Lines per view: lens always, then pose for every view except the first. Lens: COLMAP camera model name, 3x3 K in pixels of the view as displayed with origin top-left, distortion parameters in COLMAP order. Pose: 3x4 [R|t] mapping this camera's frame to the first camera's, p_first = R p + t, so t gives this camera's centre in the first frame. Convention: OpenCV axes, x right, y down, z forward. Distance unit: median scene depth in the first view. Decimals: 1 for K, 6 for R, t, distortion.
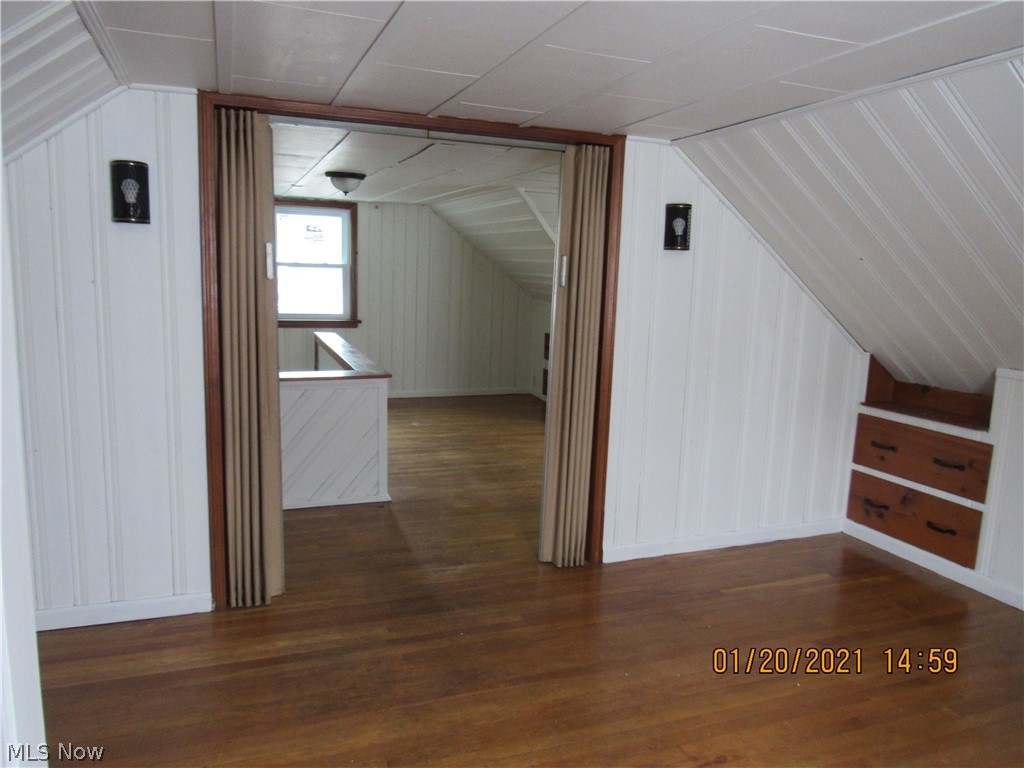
lens RADIAL K [[737.0, 0, 510.2], [0, 737.0, 384.9], [0, 0, 1]] dist [-0.028163, 0.012970]
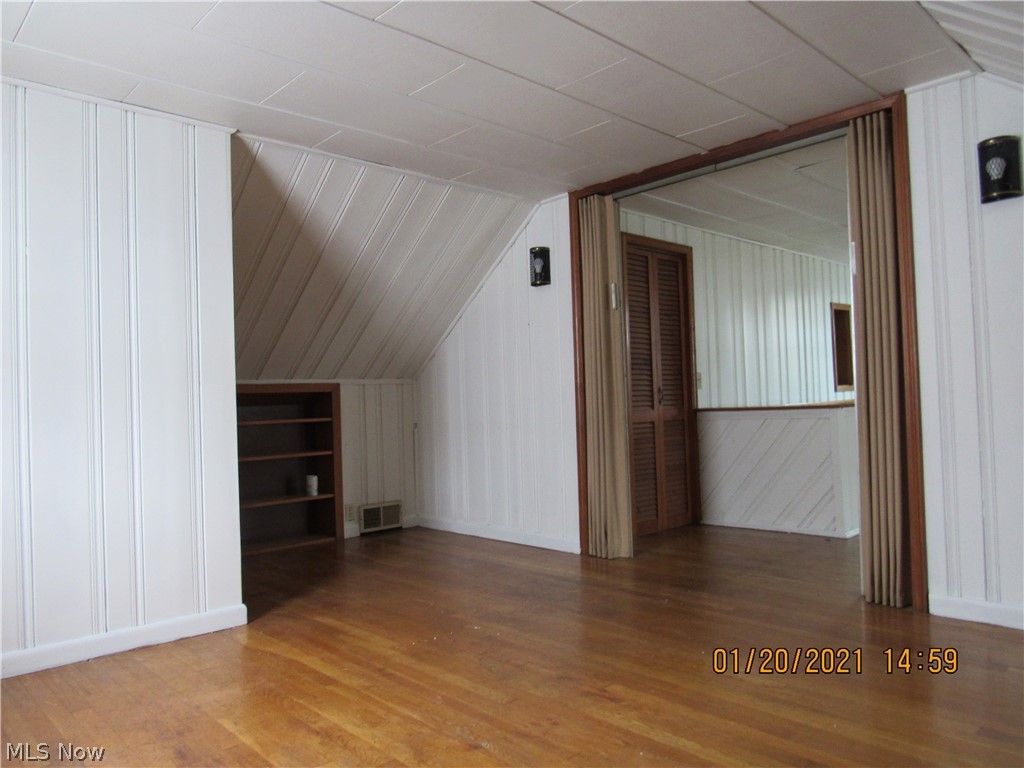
lens RADIAL K [[737.0, 0, 510.2], [0, 737.0, 384.9], [0, 0, 1]] dist [-0.028163, 0.012970]
pose [[0.377313, -0.065746, -0.923749, 0.865558], [-0.101848, 0.988480, -0.111954, 0.169476], [0.920468, 0.136324, 0.366271, 0.346751]]
